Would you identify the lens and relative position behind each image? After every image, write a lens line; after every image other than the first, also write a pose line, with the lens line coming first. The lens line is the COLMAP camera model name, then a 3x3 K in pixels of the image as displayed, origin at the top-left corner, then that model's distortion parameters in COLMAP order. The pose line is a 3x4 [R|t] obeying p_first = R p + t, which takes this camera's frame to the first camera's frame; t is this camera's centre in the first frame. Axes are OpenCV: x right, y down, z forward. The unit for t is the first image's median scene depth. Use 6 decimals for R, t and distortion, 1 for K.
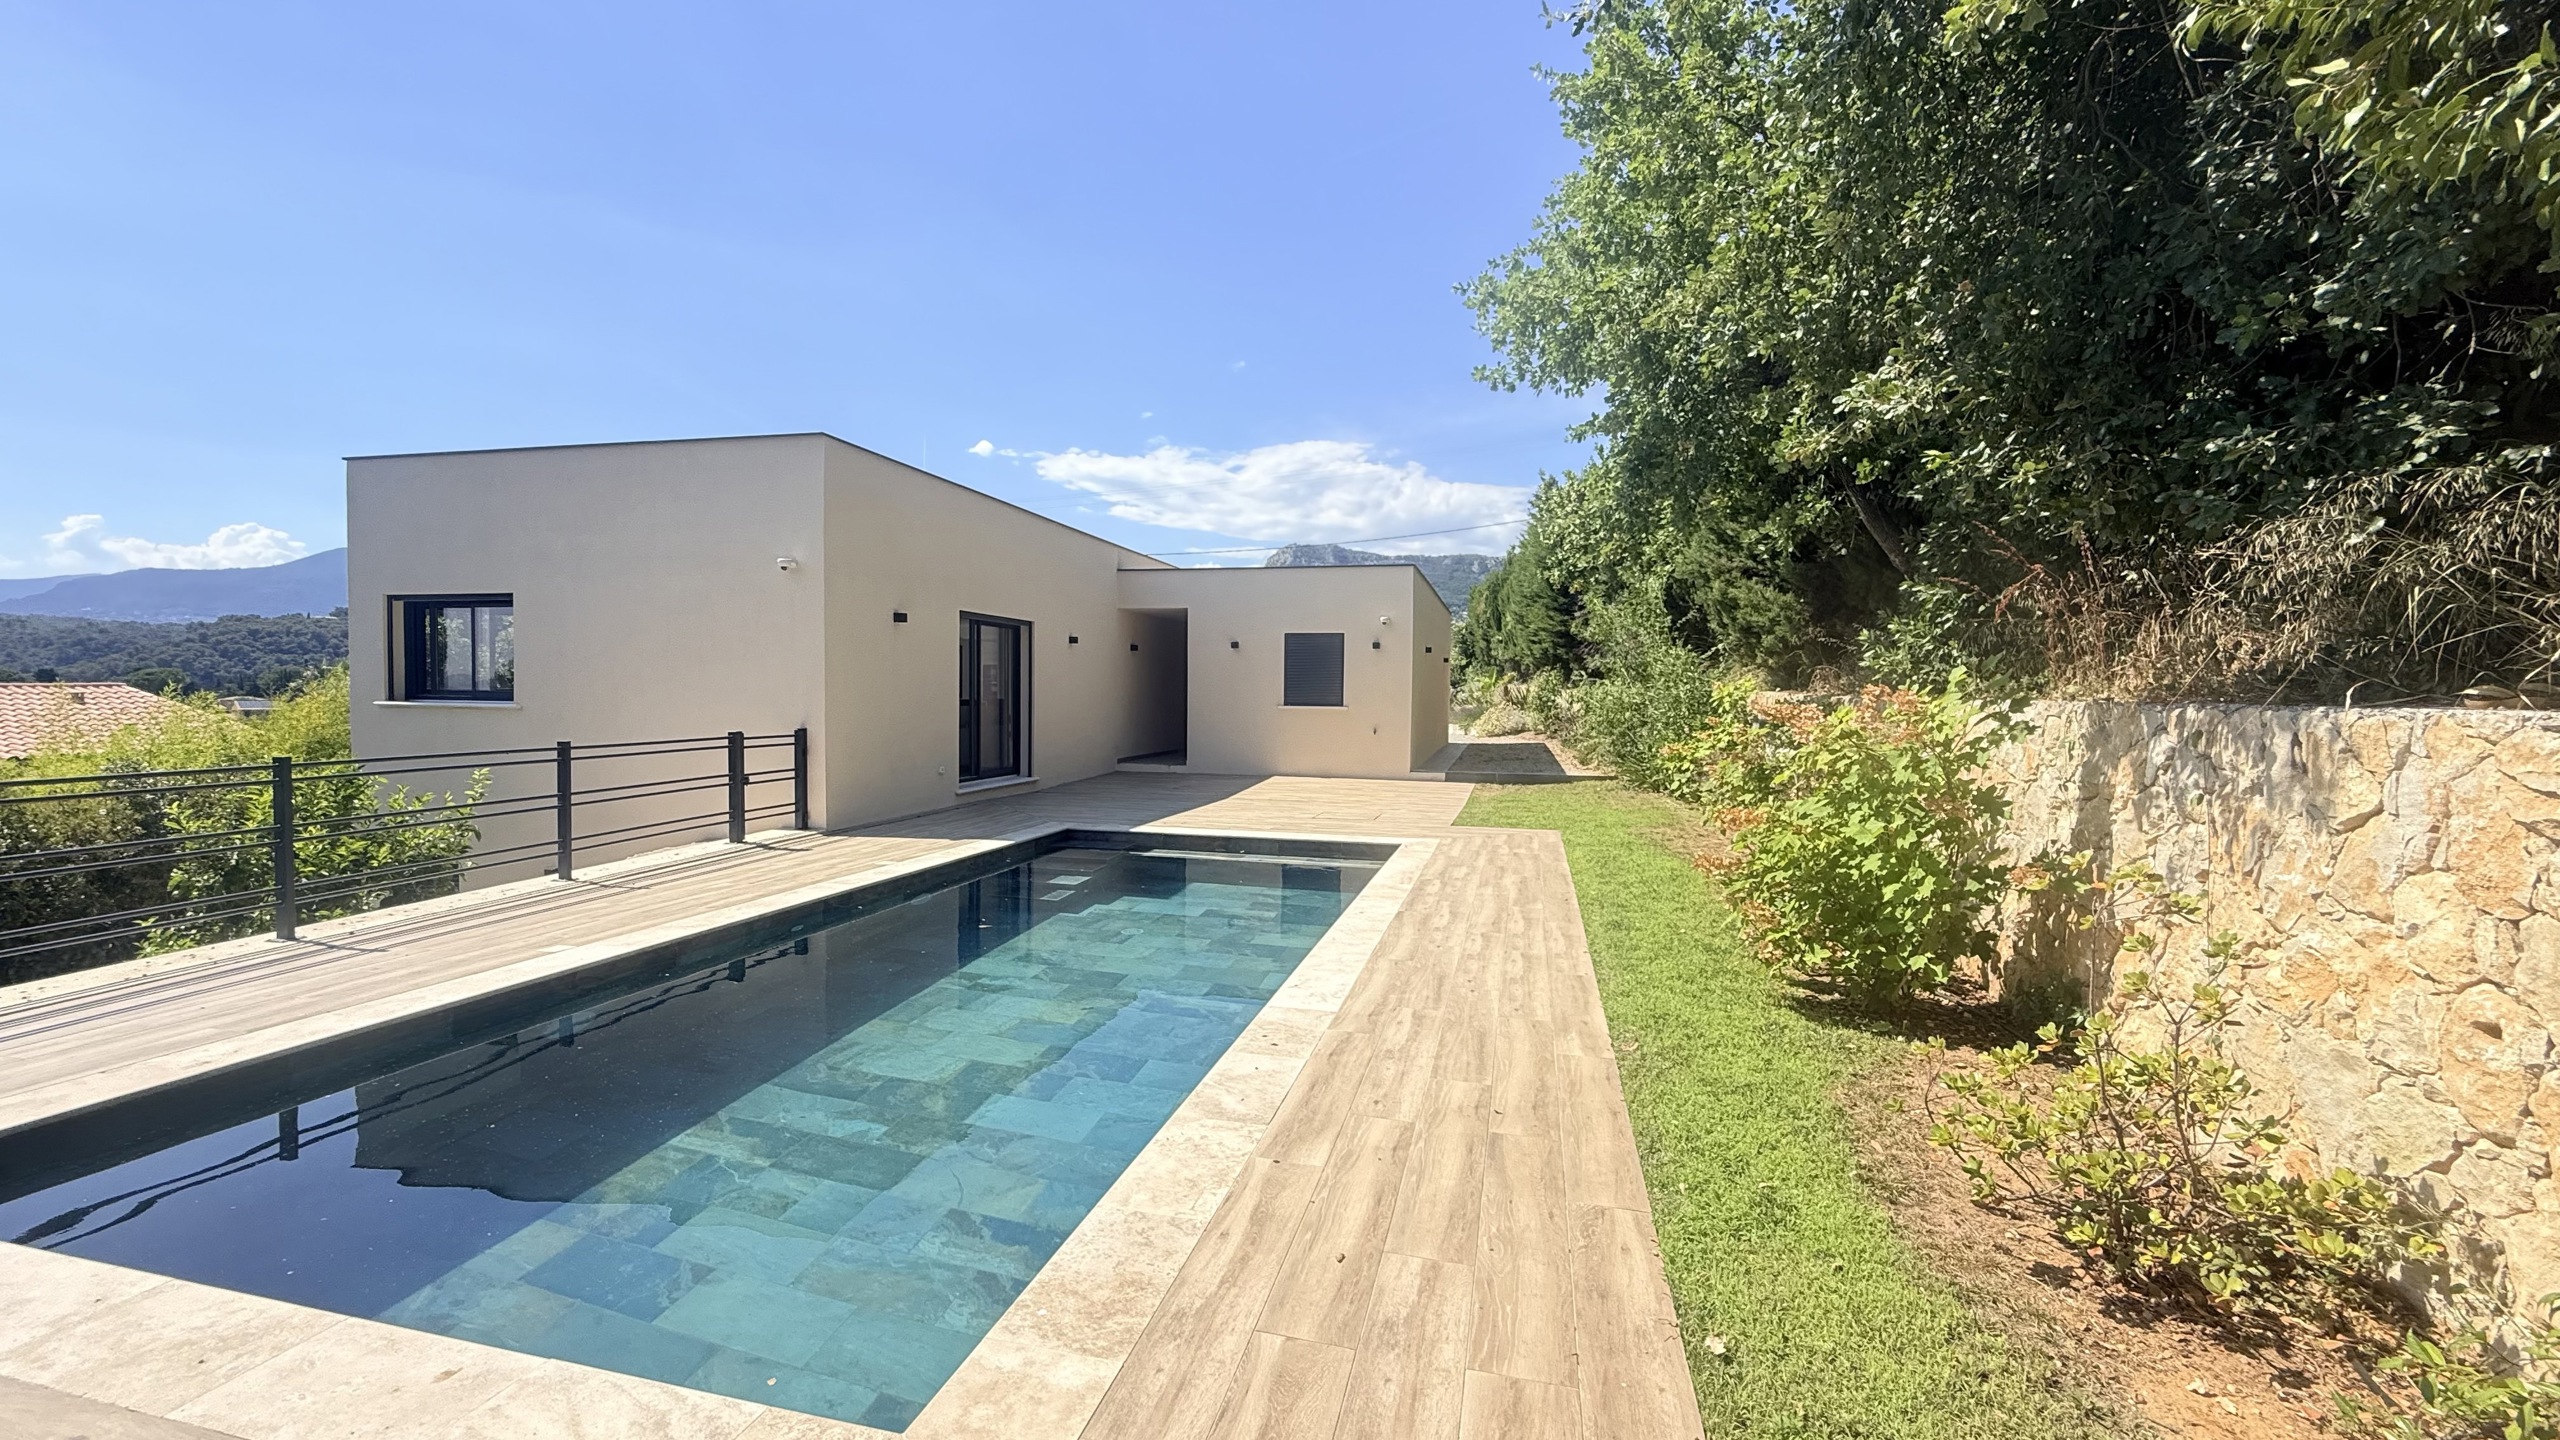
lens RADIAL K [[1019.3, 0, 1273.1], [0, 1019.3, 726.5], [0, 0, 1]] dist [0.002204, -0.000350]
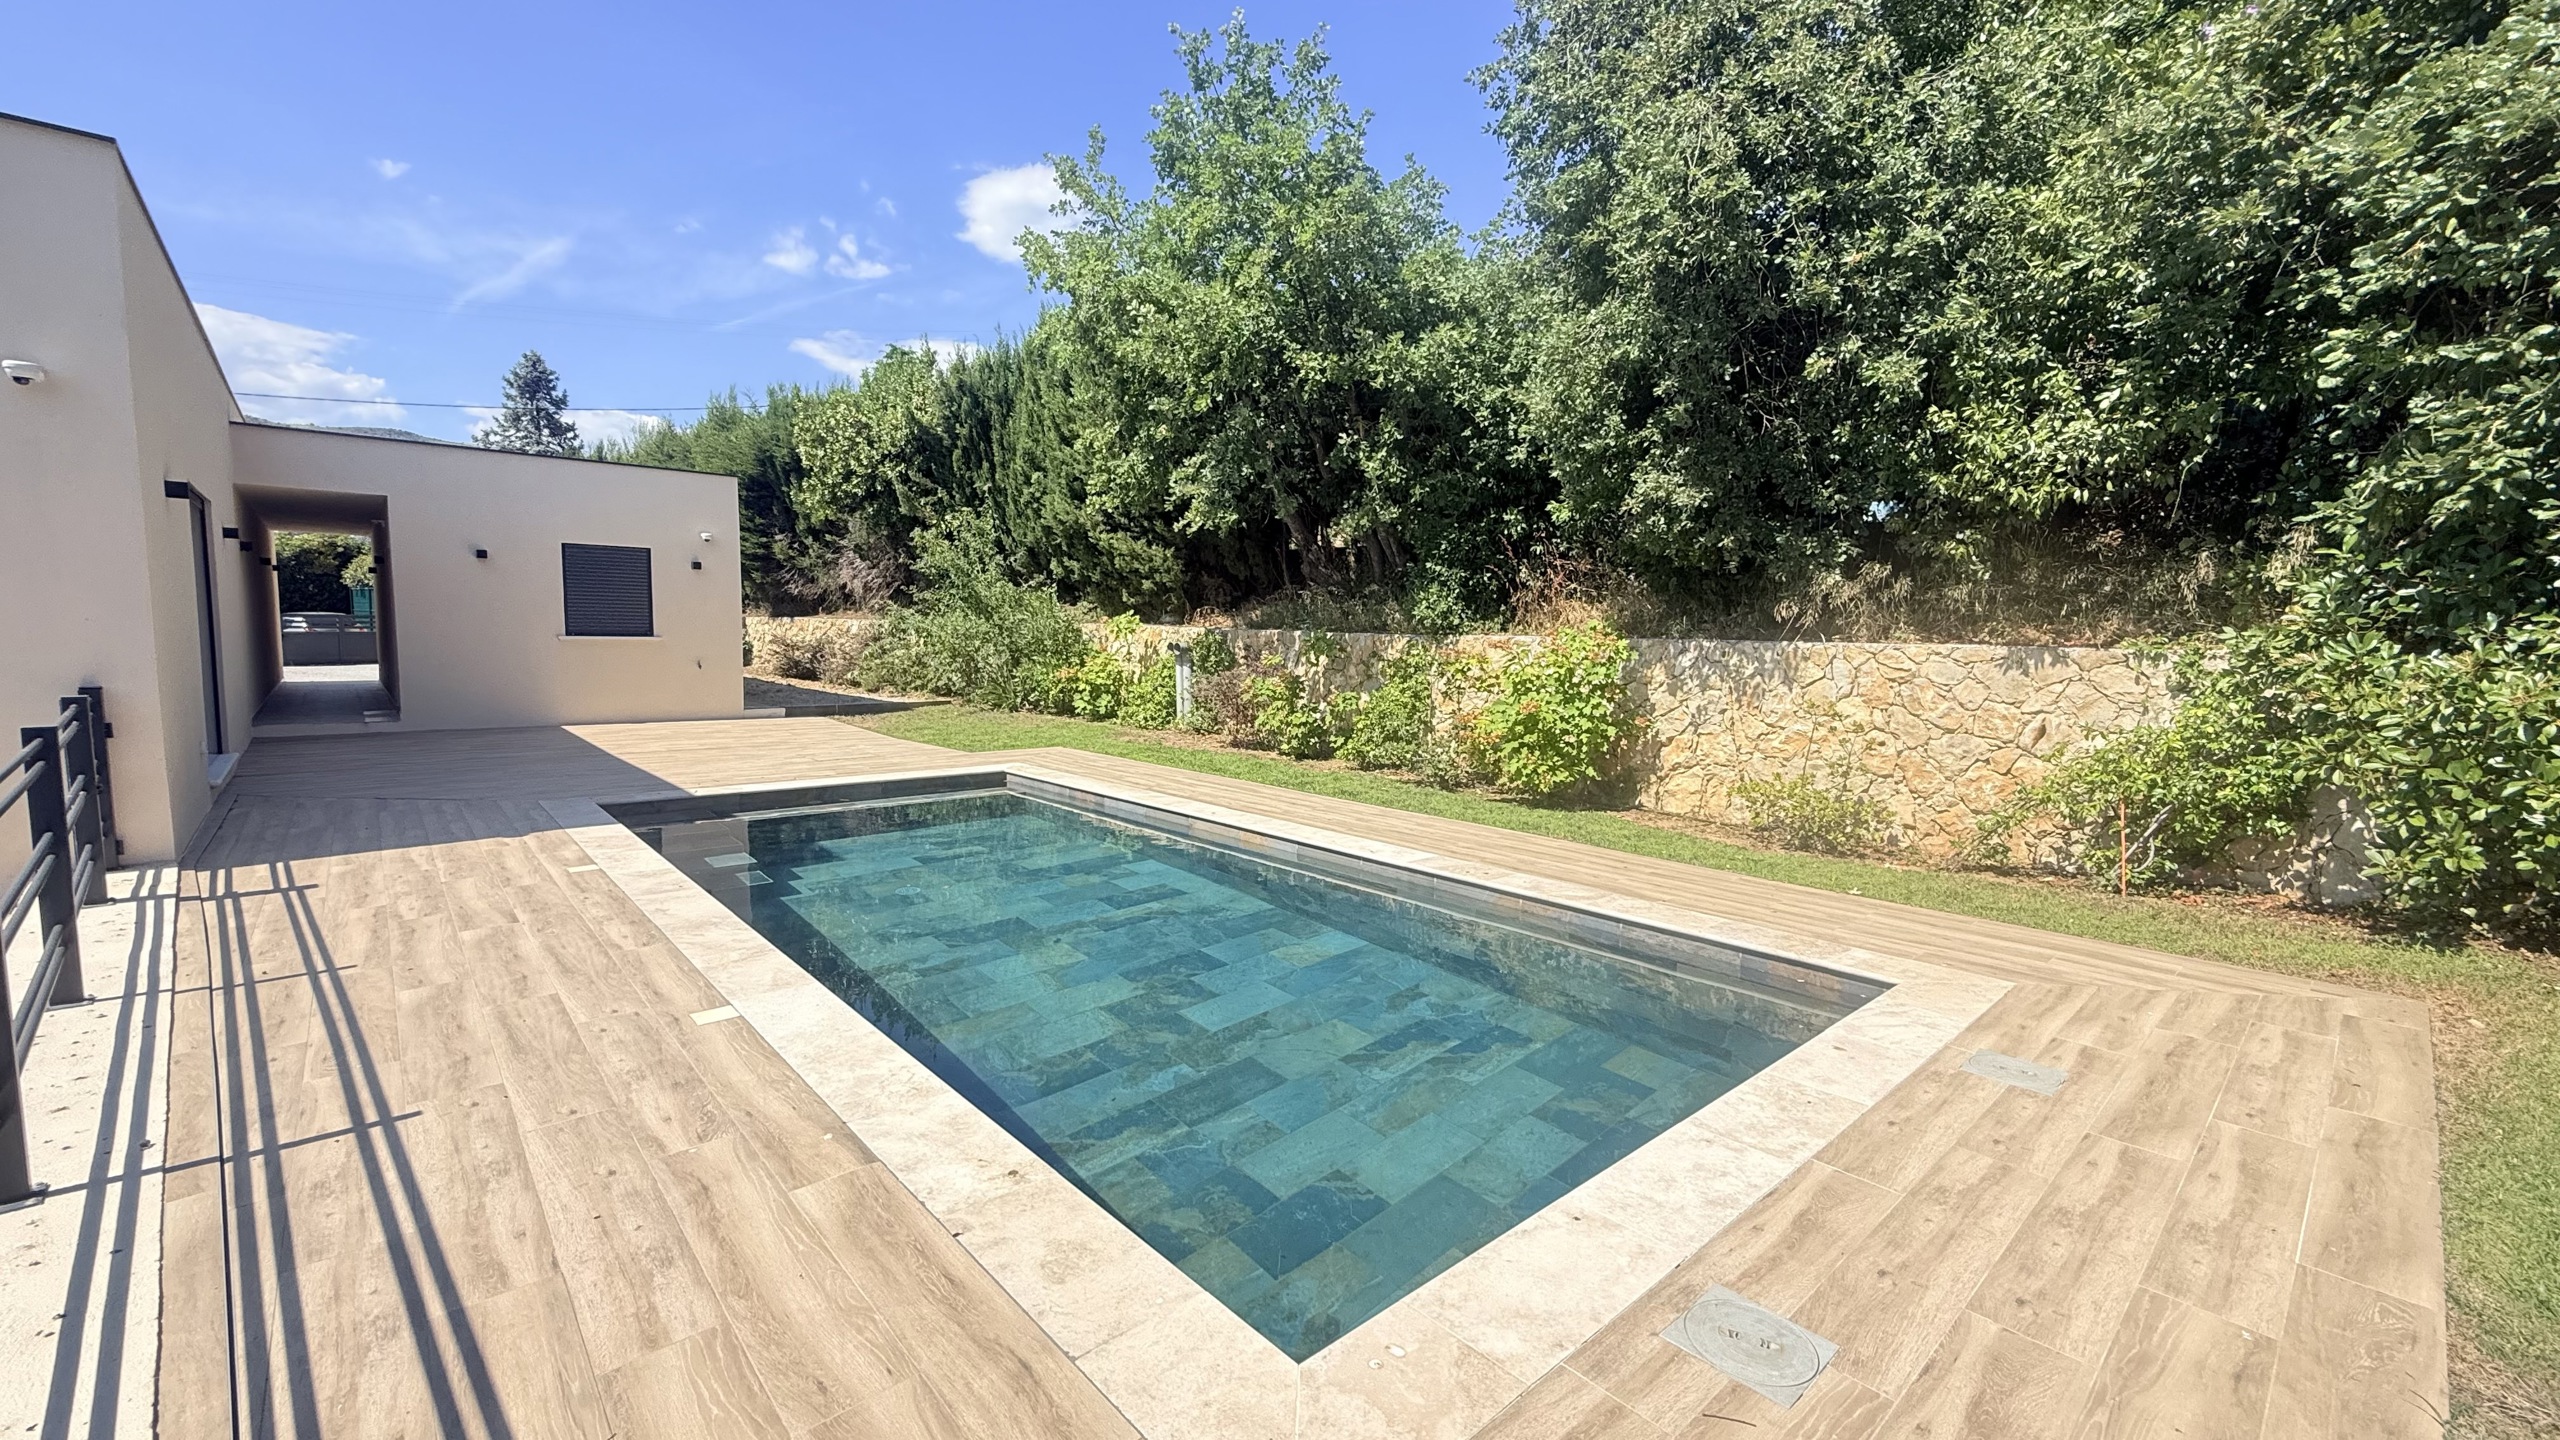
lens RADIAL K [[1020.1, 0, 1273.1], [0, 1020.1, 726.0], [0, 0, 1]] dist [0.000159, 0.000312]
pose [[0.562605, -0.077669, 0.823070, -0.898528], [0.016847, 0.996447, 0.082514, -0.019191], [-0.826554, -0.032557, 0.561914, 0.279748]]
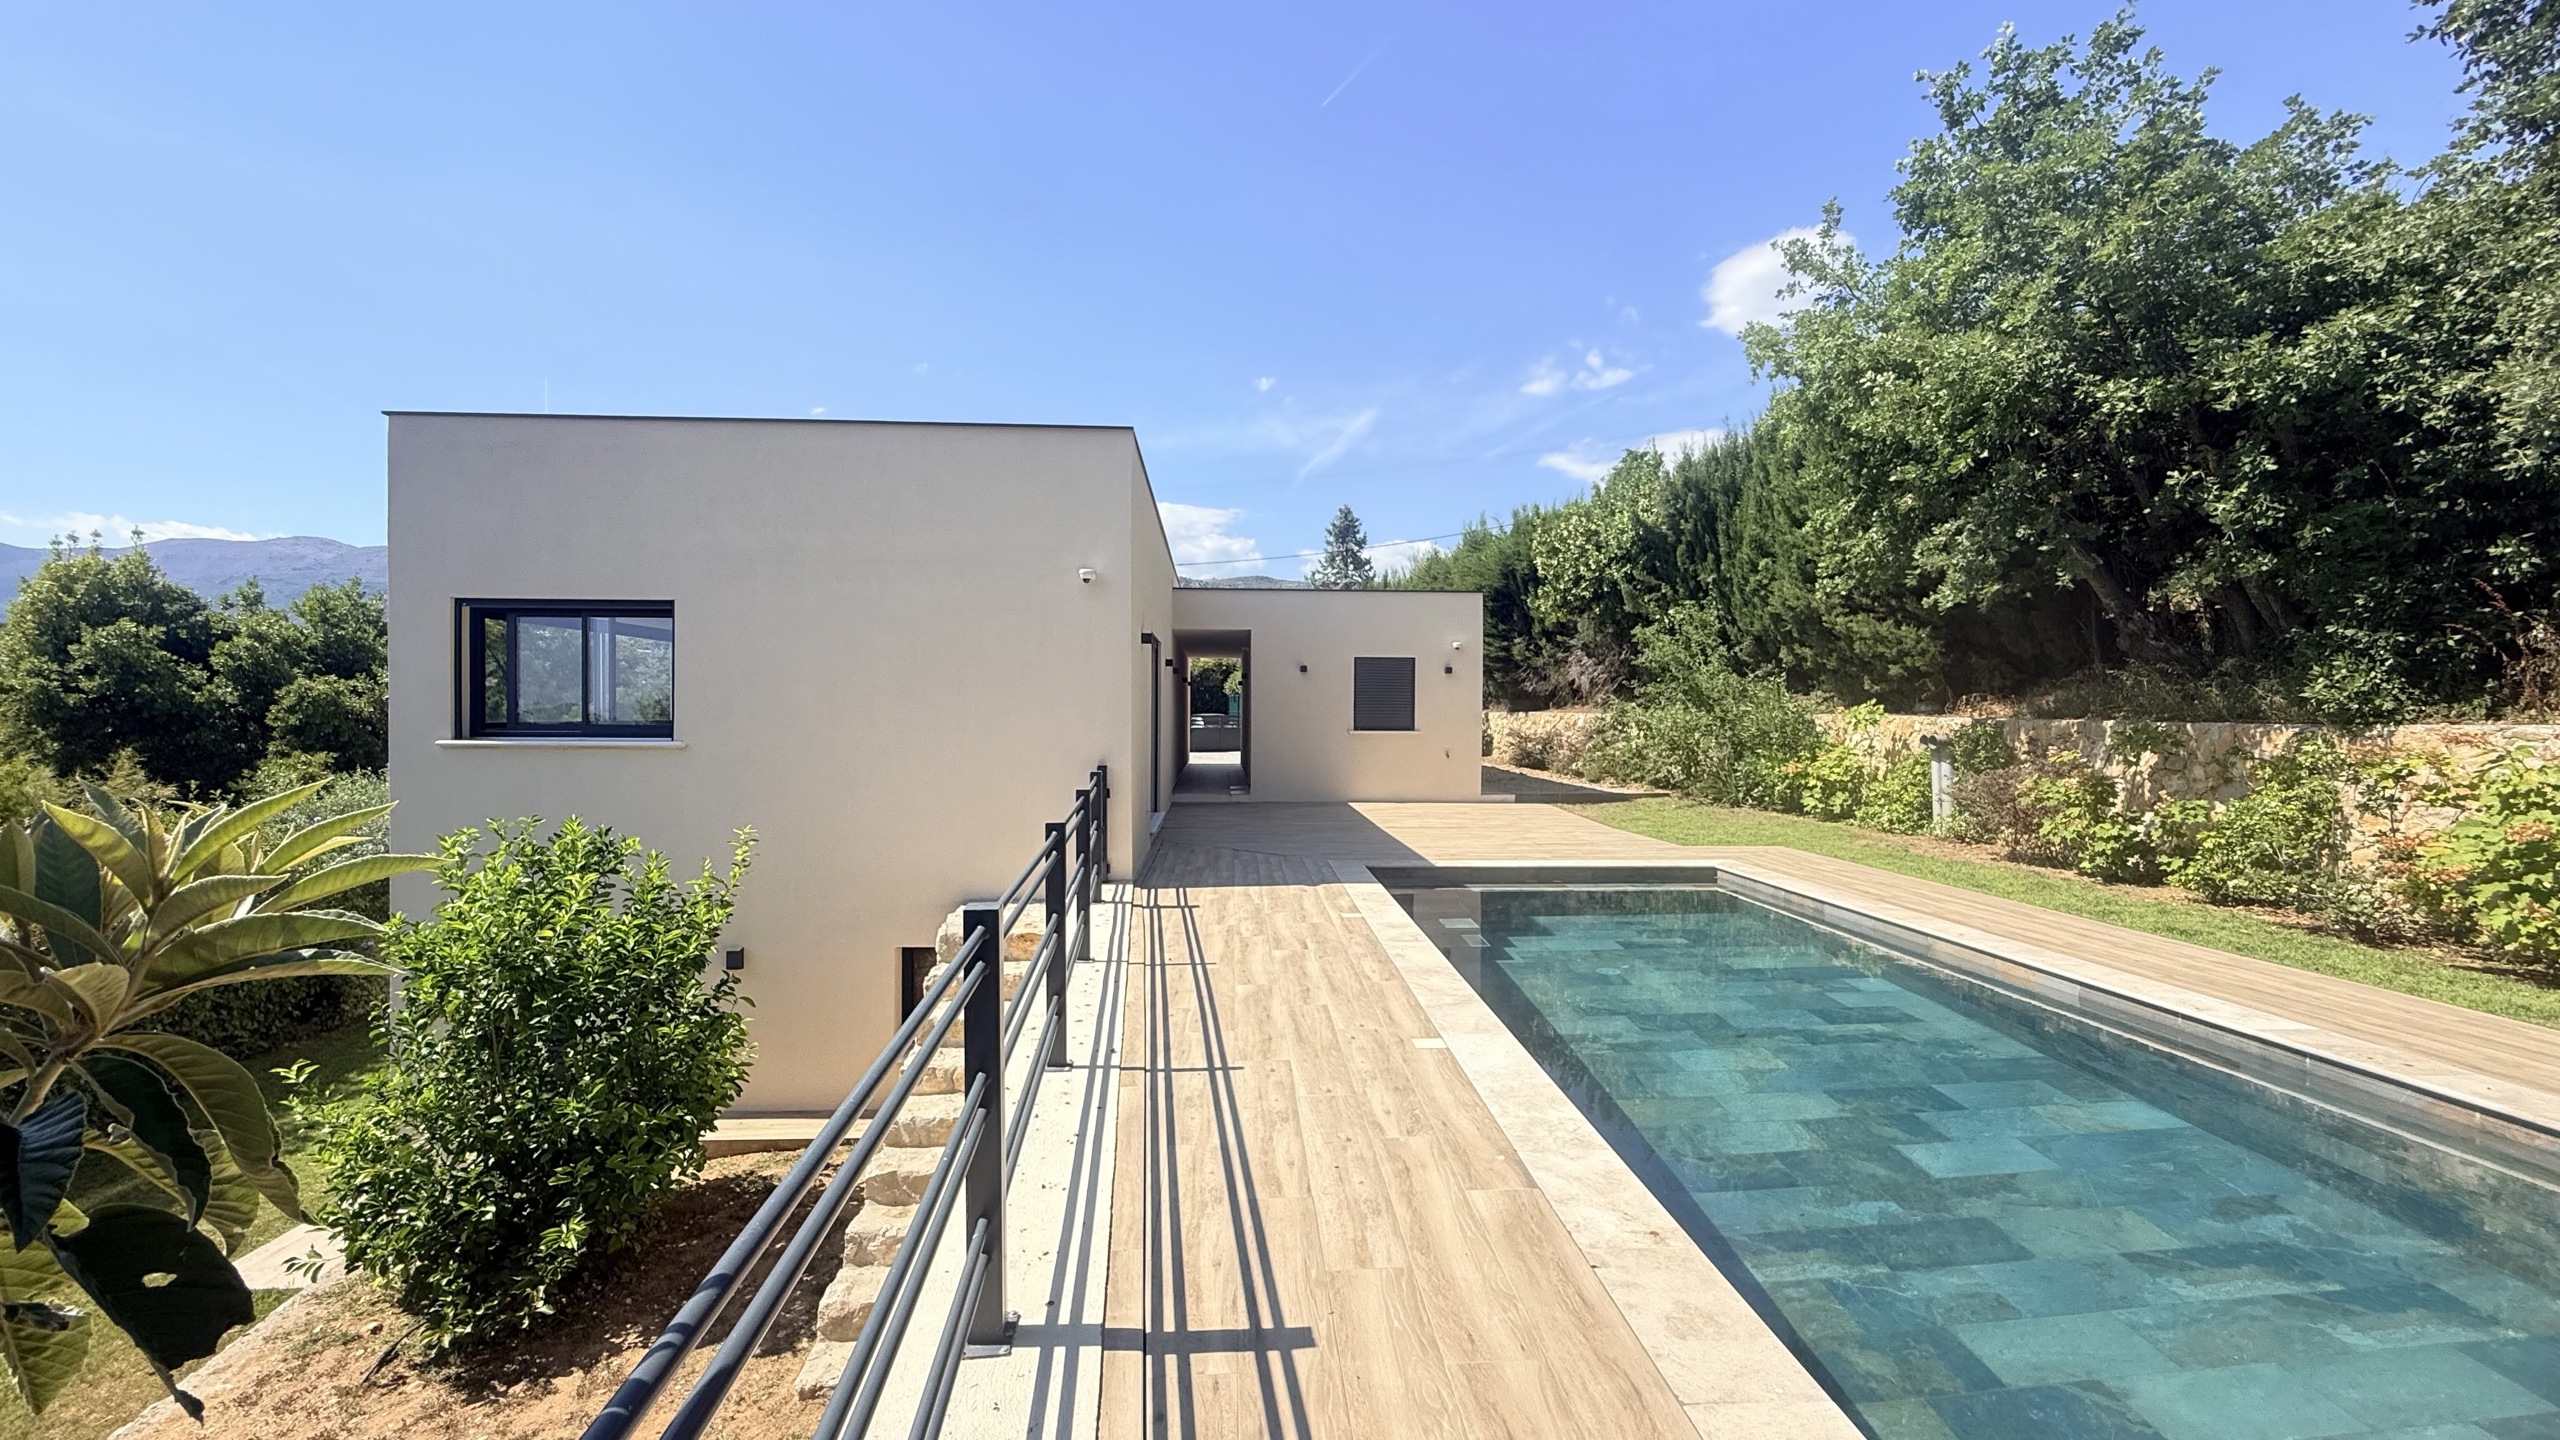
lens RADIAL K [[1019.3, 0, 1273.1], [0, 1019.3, 726.5], [0, 0, 1]] dist [0.002204, -0.000350]
pose [[0.959438, -0.010344, 0.281732, -0.913010], [0.016085, 0.999707, -0.018072, -0.021758], [-0.281462, 0.021870, 0.959323, 0.213596]]
